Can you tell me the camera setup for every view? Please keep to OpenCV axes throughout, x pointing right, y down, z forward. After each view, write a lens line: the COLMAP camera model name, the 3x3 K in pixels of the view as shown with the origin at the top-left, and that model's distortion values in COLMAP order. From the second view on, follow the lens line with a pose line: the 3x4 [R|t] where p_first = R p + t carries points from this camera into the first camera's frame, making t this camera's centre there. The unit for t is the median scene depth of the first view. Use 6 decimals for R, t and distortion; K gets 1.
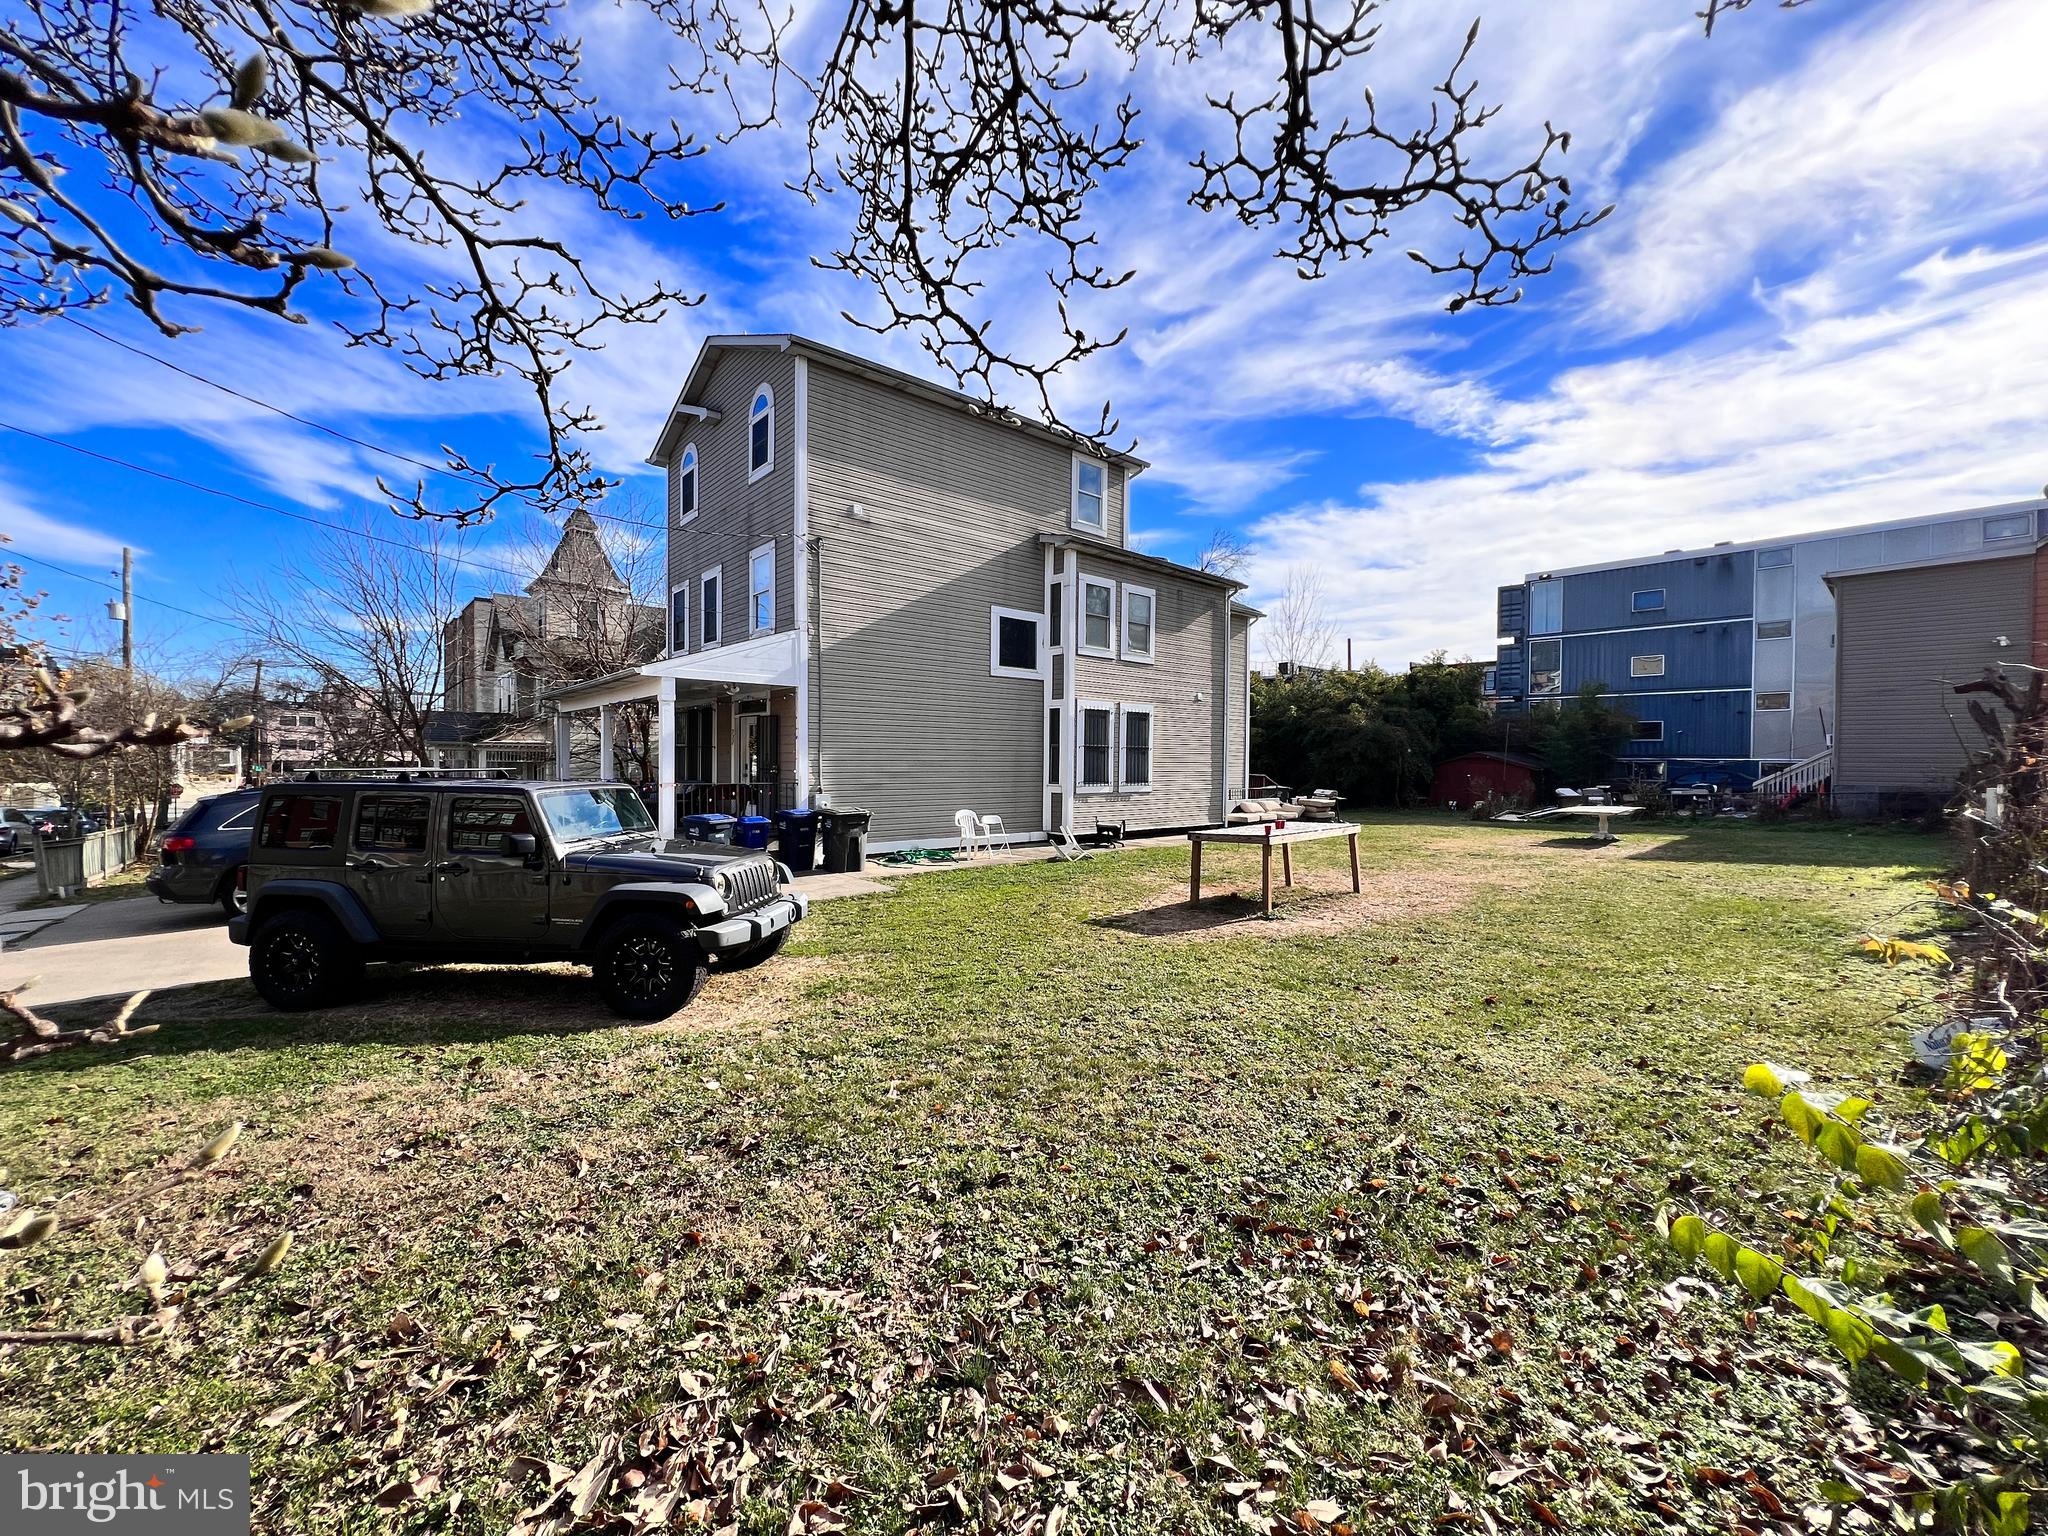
lens RADIAL K [[818.7, 0, 1022.3], [0, 818.7, 767.4], [0, 0, 1]] dist [-0.000996, 0.000793]
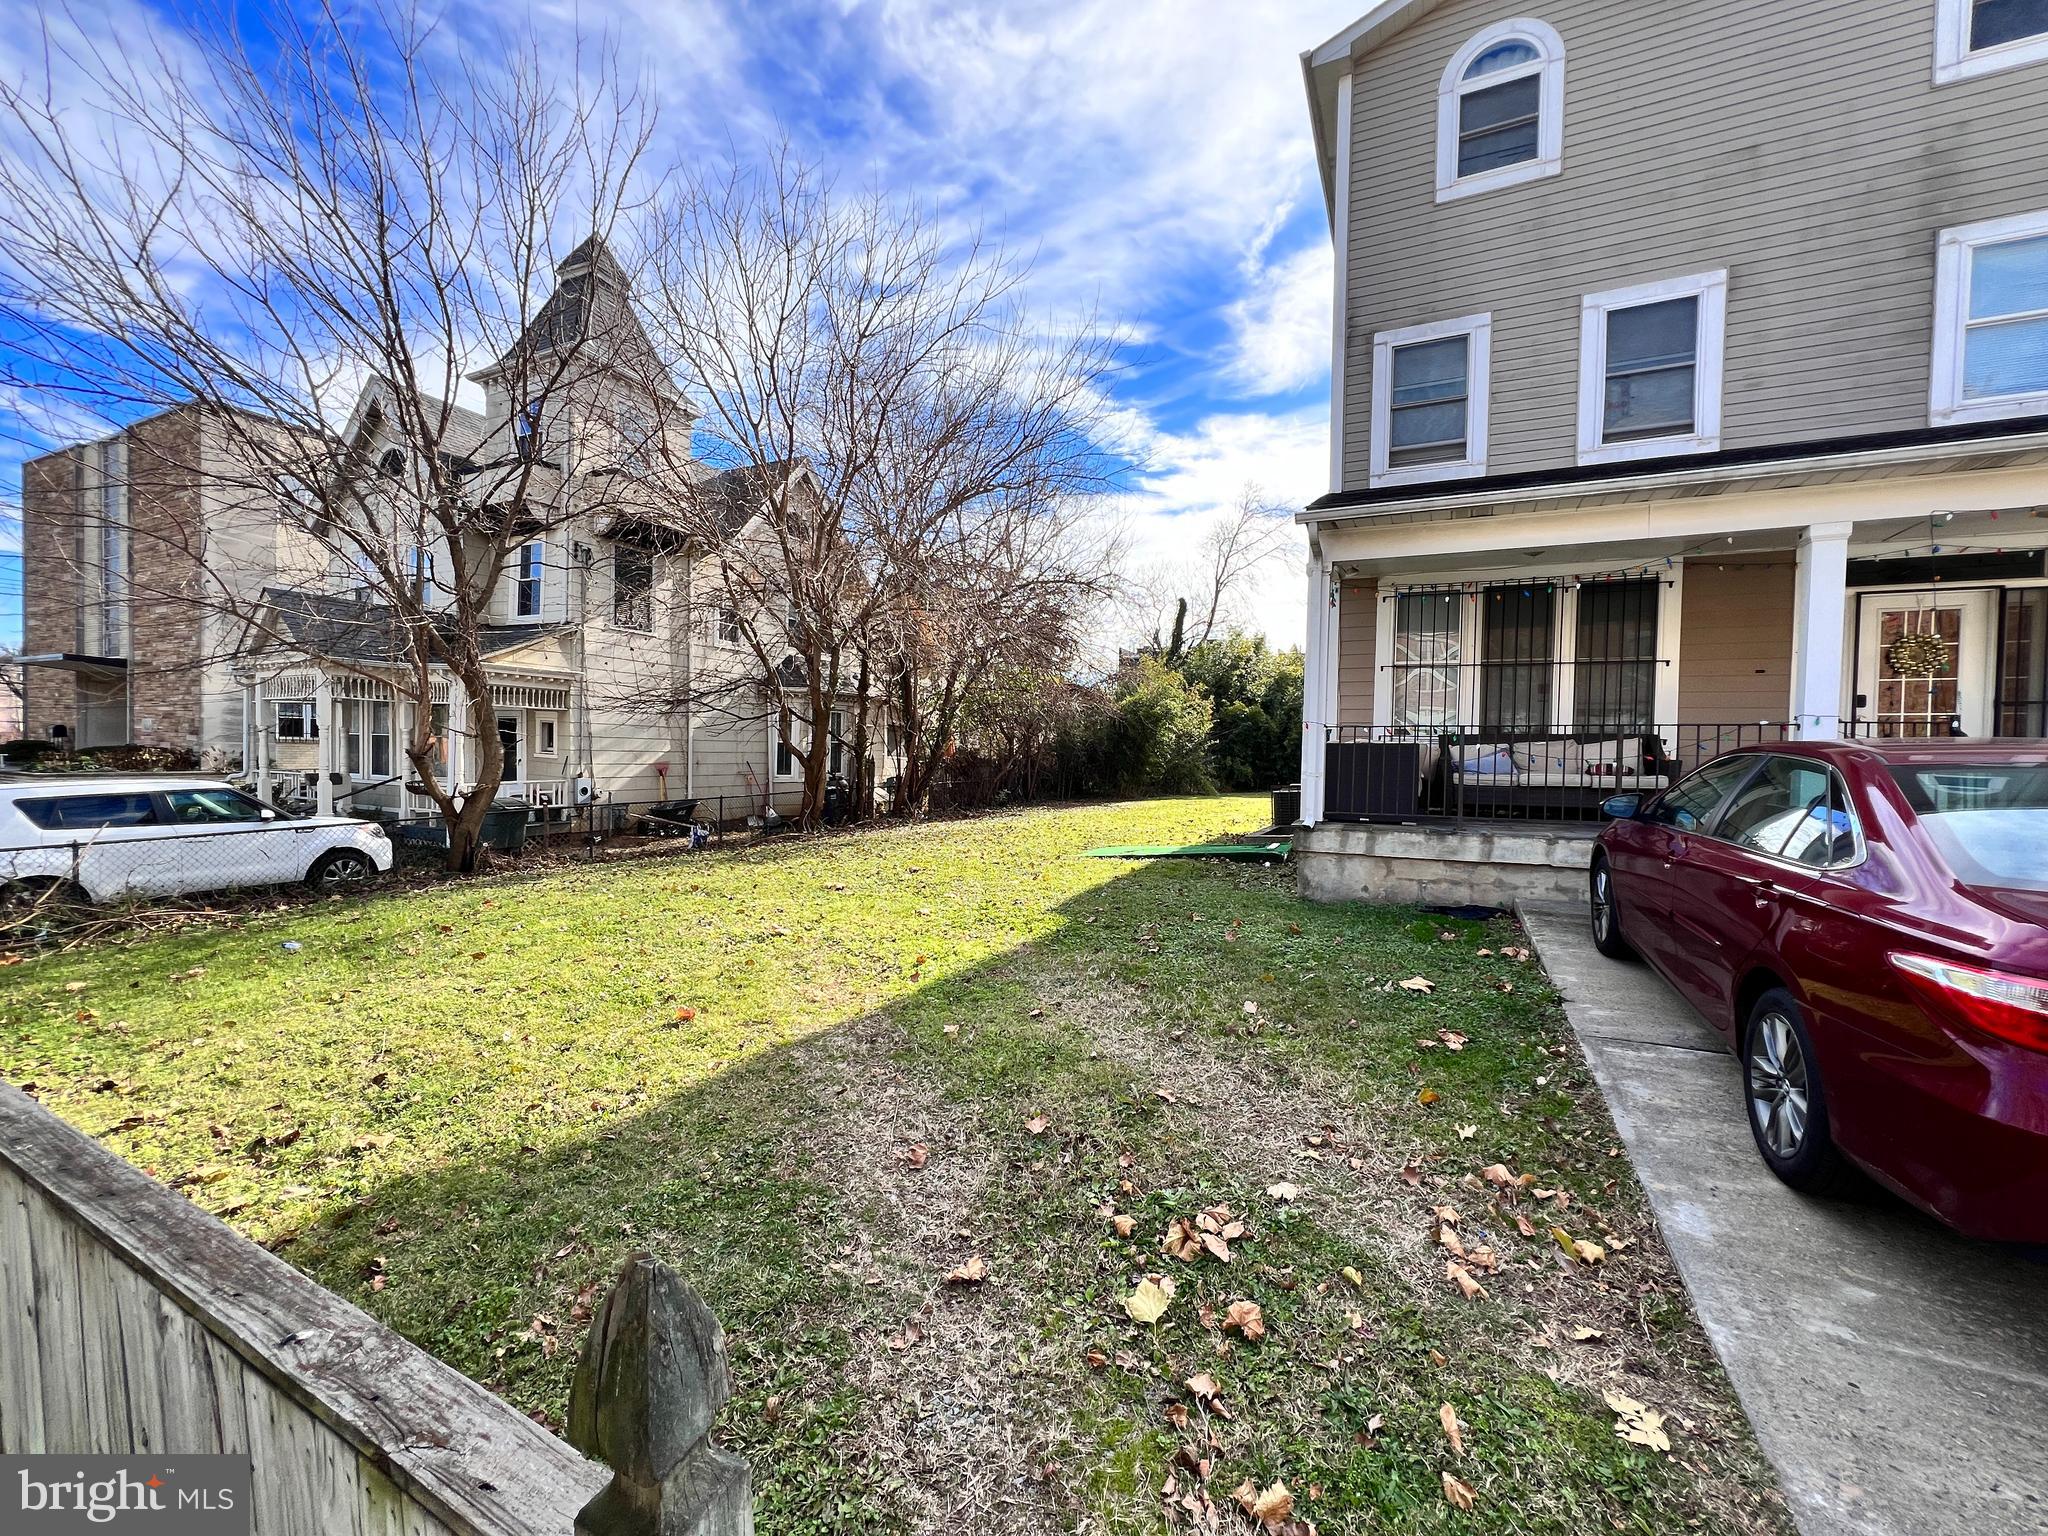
lens RADIAL K [[818.7, 0, 1025.0], [0, 818.7, 769.3], [0, 0, 1]] dist [-0.000996, 0.000793]
pose [[0.918114, 0.003601, 0.396299, -0.817222], [-0.011348, 0.999788, 0.017206, 0.031167], [-0.396153, -0.020294, 0.917960, 0.639607]]
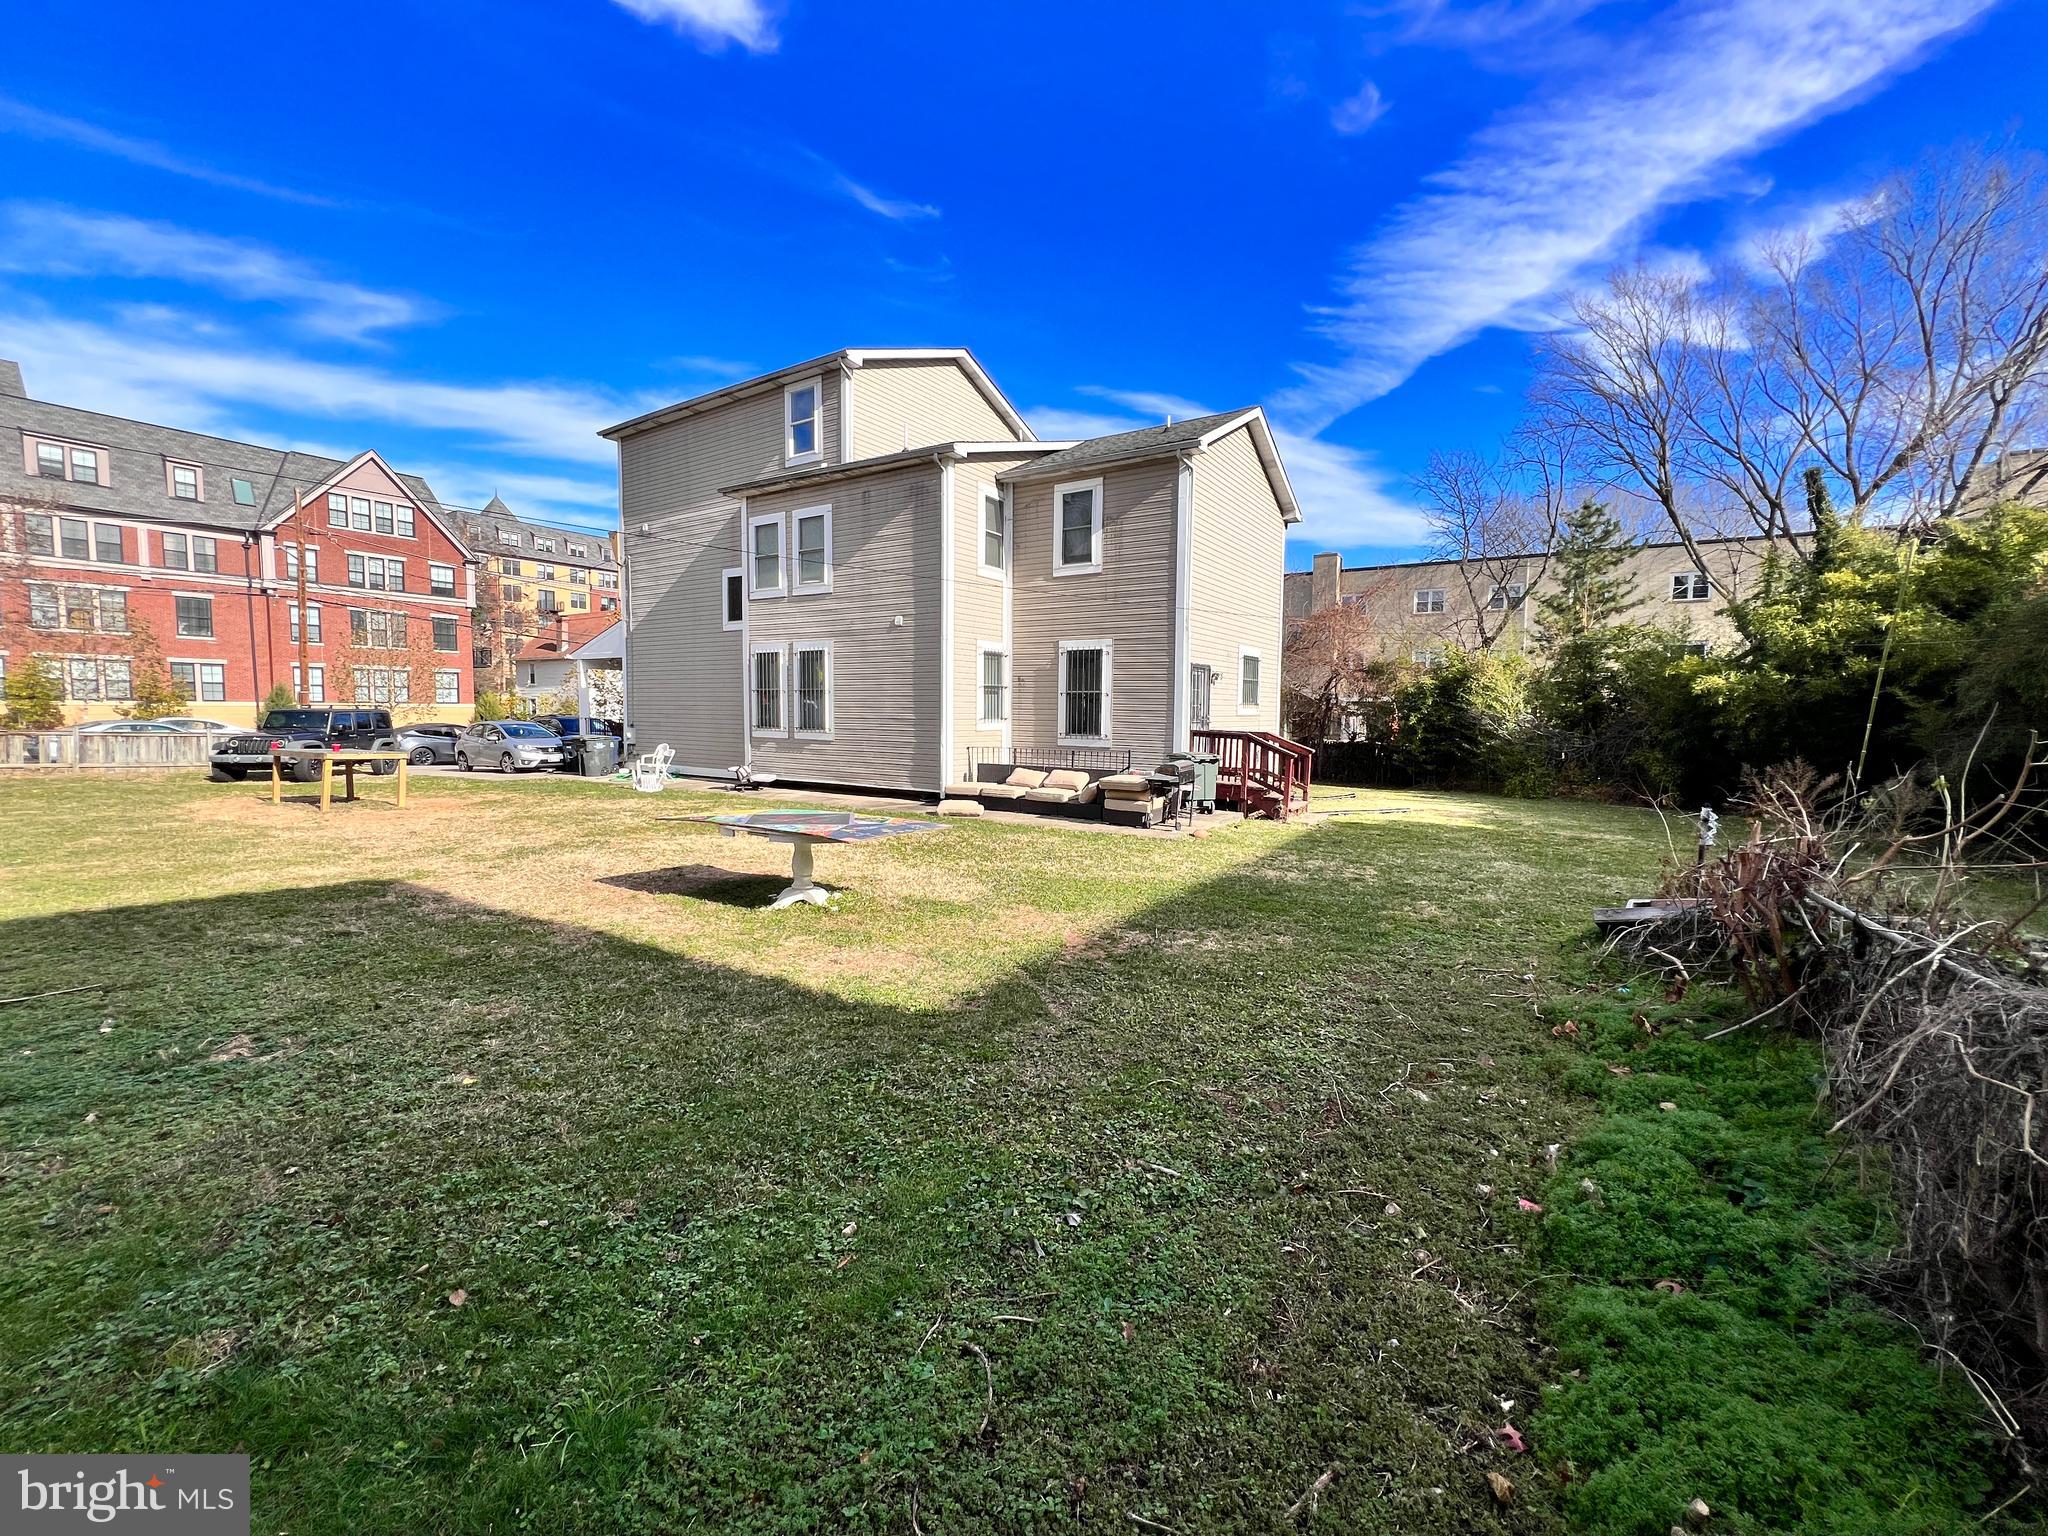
lens RADIAL K [[818.7, 0, 1021.5], [0, 818.7, 767.7], [0, 0, 1]] dist [-0.000996, 0.000793]
pose [[0.272622, 0.064838, -0.959934, 1.074601], [-0.014732, 0.997891, 0.063218, 0.000685], [0.962008, -0.003093, 0.273002, 0.977182]]
